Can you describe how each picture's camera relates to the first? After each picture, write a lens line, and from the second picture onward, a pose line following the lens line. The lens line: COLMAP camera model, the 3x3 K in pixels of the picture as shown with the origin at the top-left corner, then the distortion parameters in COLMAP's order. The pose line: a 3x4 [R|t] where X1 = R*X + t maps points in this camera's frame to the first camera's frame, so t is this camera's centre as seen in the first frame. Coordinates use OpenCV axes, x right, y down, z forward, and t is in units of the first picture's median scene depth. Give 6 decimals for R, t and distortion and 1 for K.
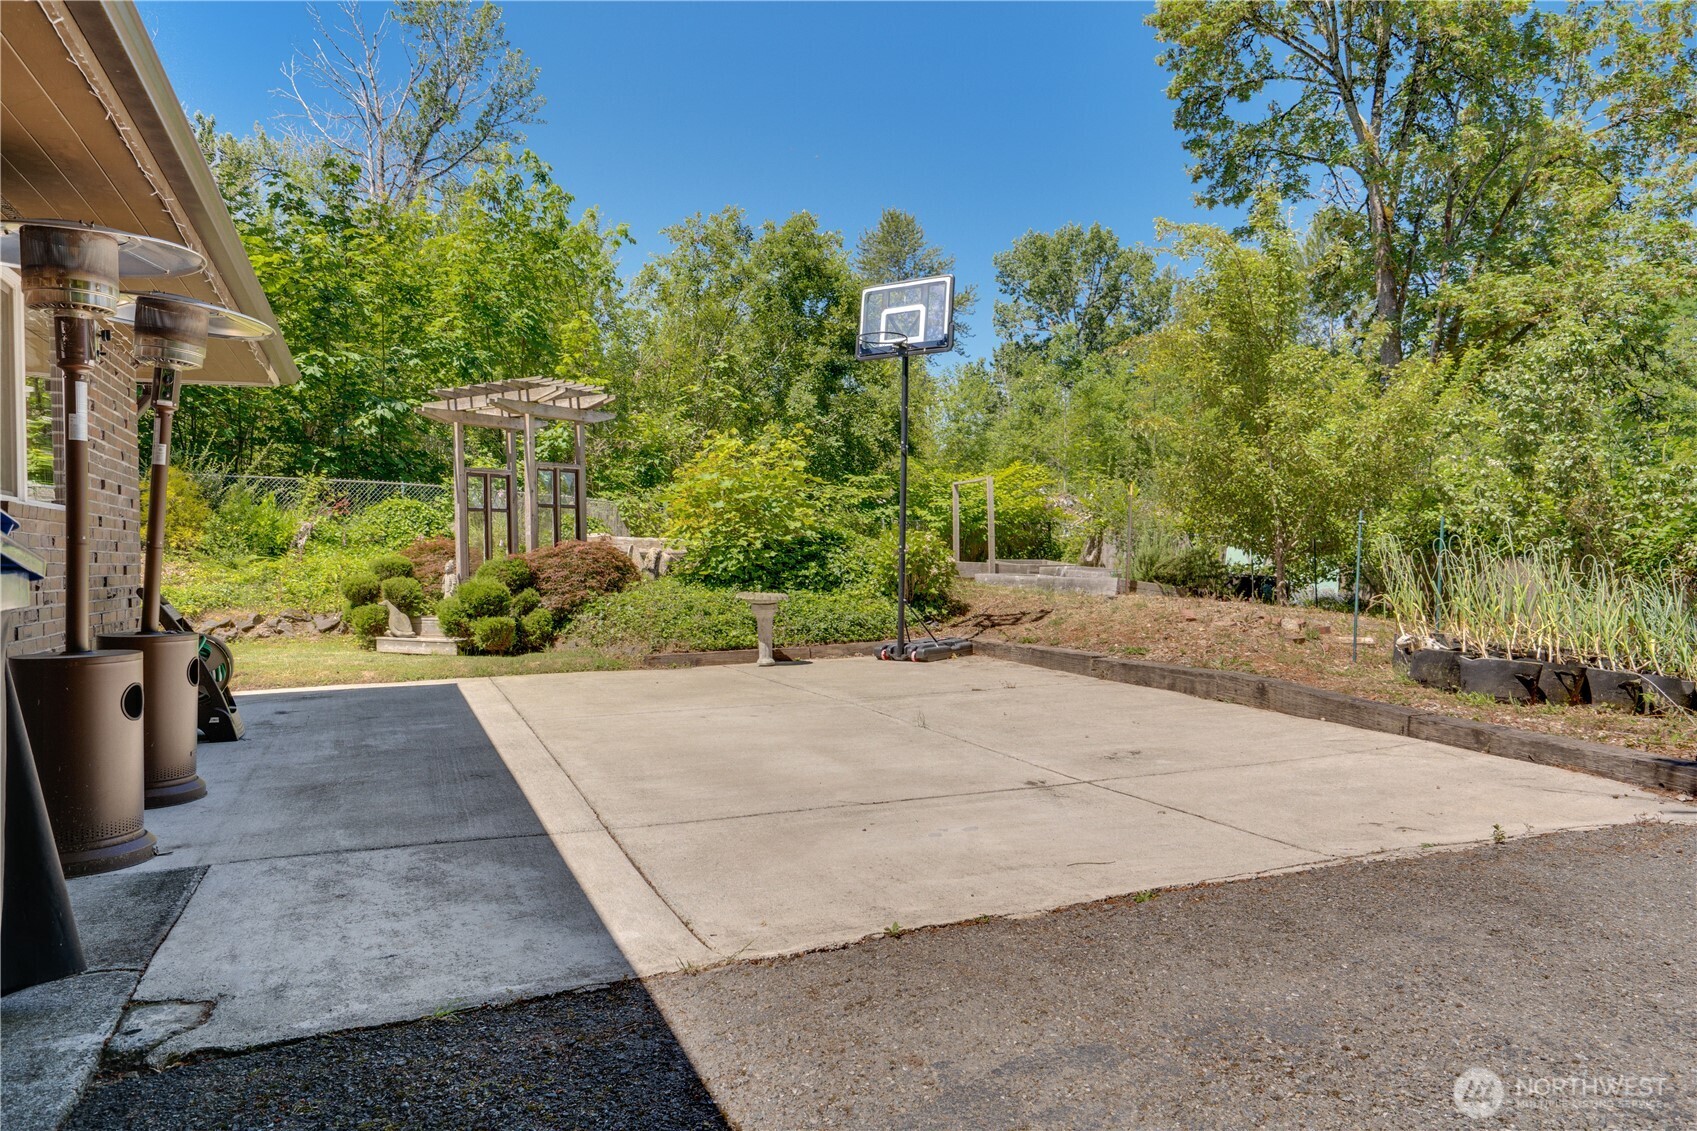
lens RADIAL K [[1148.1, 0, 844.6], [0, 1148.1, 567.4], [0, 0, 1]] dist [0.003894, 0.002397]
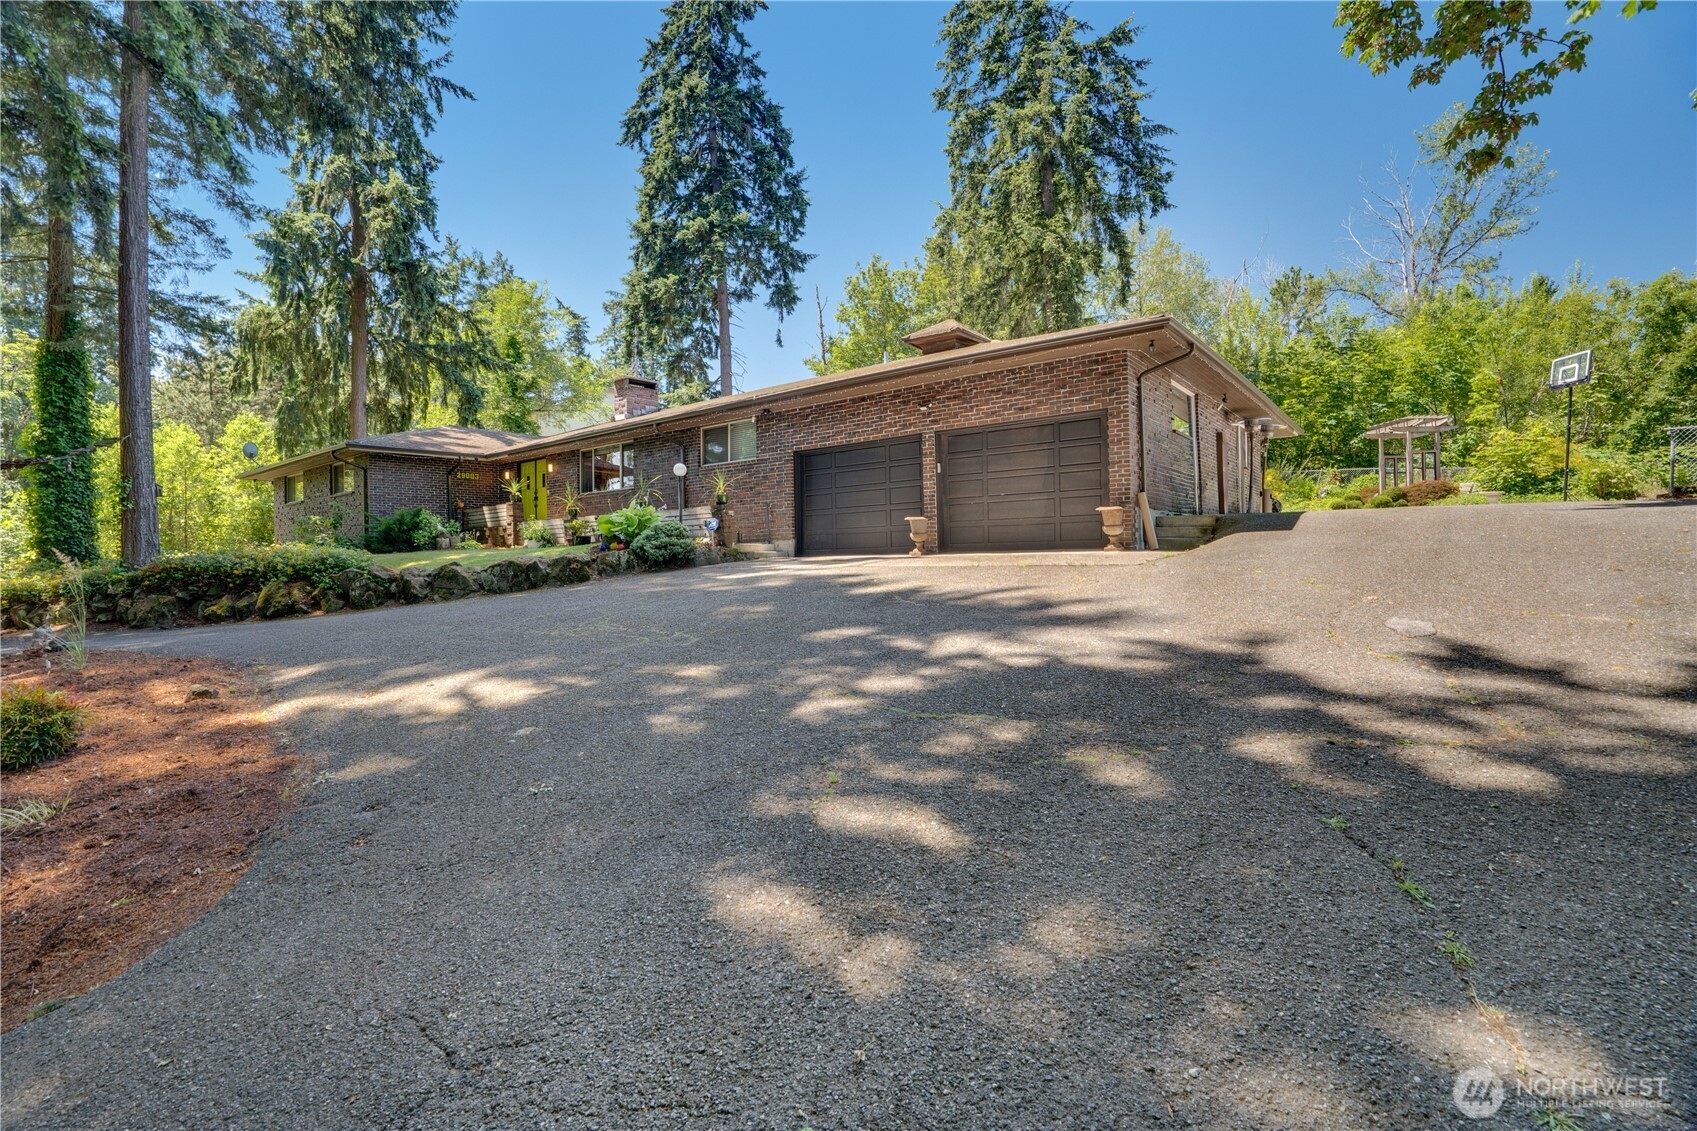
lens RADIAL K [[776.1, 0, 835.7], [0, 776.1, 570.5], [0, 0, 1]] dist [-0.048768, 0.013546]
pose [[0.495964, 0.018197, -0.868152, 0.320117], [0.003010, 0.999738, 0.022675, 0.075267], [0.868338, -0.013859, 0.495780, -0.529989]]
